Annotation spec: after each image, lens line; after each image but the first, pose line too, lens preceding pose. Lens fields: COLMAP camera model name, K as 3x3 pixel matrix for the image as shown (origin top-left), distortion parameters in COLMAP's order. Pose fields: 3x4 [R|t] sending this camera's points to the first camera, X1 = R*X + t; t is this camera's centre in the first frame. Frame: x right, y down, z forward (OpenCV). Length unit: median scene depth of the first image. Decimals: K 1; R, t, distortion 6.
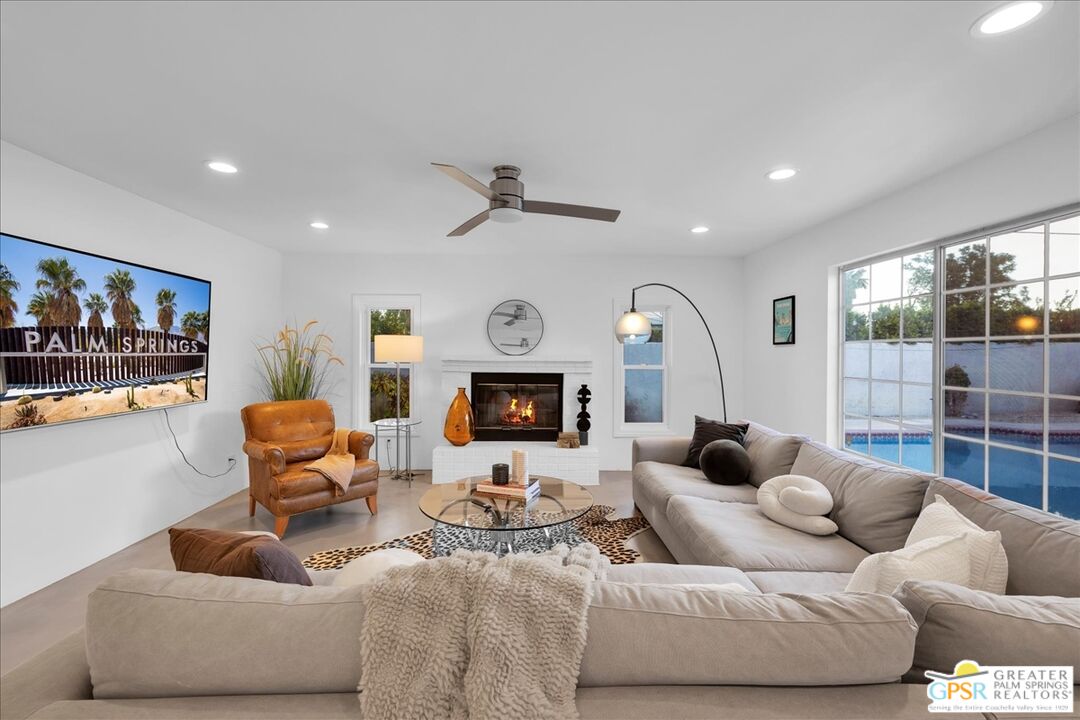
lens RADIAL K [[478.7, 0, 536.6], [0, 478.7, 355.3], [0, 0, 1]] dist [-0.000078, 0.000732]
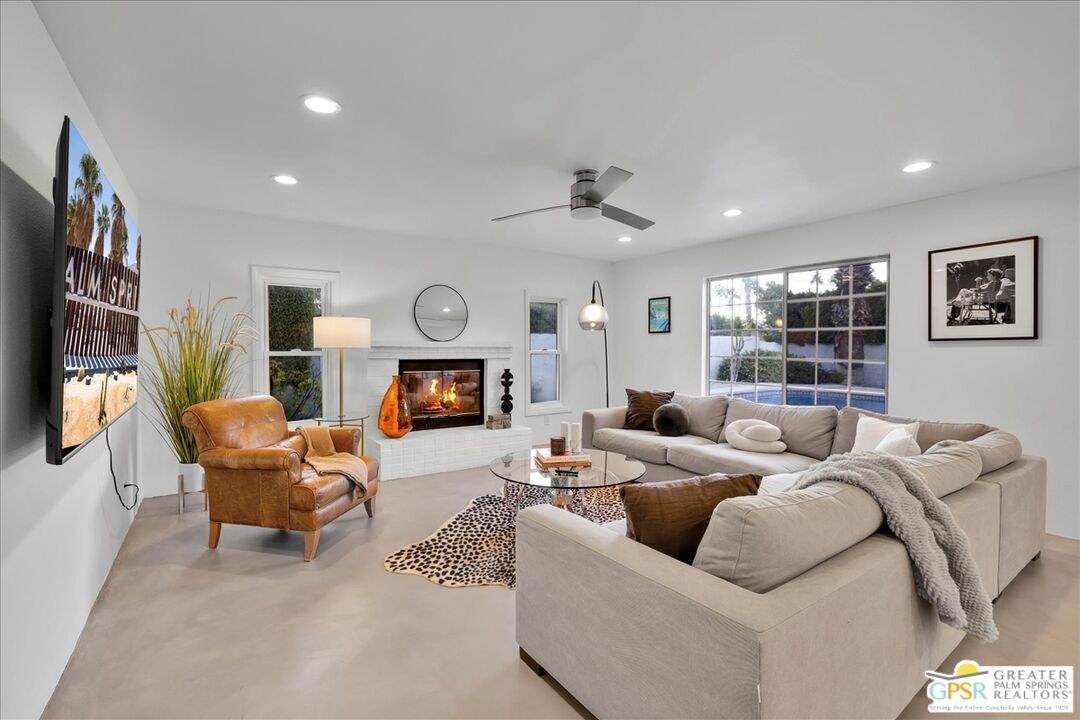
lens RADIAL K [[491.2, 0, 542.1], [0, 491.2, 344.2], [0, 0, 1]] dist [0.000912, 0.001033]
pose [[0.832894, 0.000311, 0.553433, -0.634604], [0.004412, 0.999964, -0.007201, 0.020993], [-0.553415, 0.008439, 0.832863, 0.064486]]
